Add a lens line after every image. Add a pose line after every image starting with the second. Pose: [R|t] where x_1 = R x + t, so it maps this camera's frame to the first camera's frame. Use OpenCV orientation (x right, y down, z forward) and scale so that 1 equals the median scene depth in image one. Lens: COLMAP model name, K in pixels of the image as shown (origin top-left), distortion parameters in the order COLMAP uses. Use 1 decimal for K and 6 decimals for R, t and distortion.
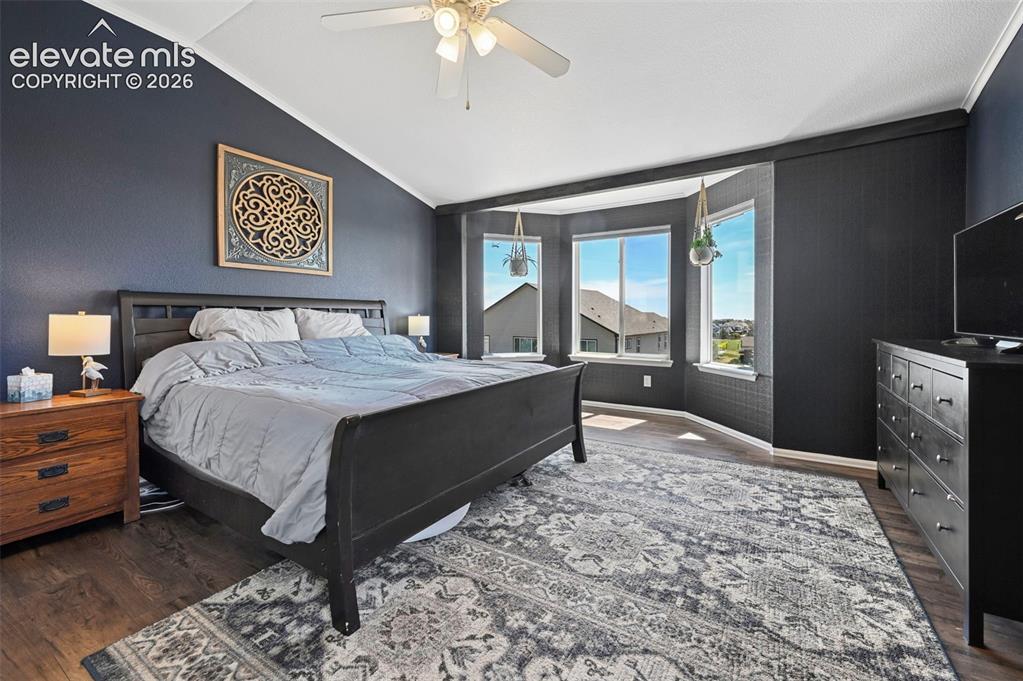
lens RADIAL K [[416.5, 0, 536.6], [0, 416.5, 326.8], [0, 0, 1]] dist [-0.004783, 0.000561]
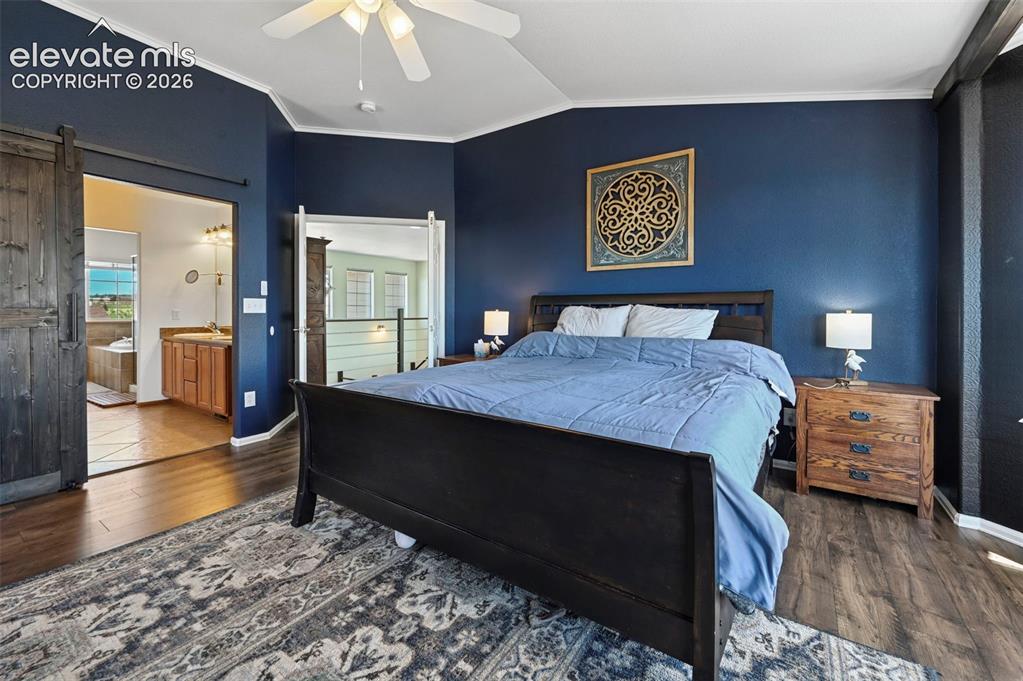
lens RADIAL K [[416.5, 0, 518.2], [0, 416.5, 316.4], [0, 0, 1]] dist [-0.004783, 0.000561]
pose [[-0.069433, 0.008789, -0.997548, 0.612920], [-0.027870, 0.999554, 0.010746, -0.029931], [0.997197, 0.028548, -0.069157, 1.185947]]
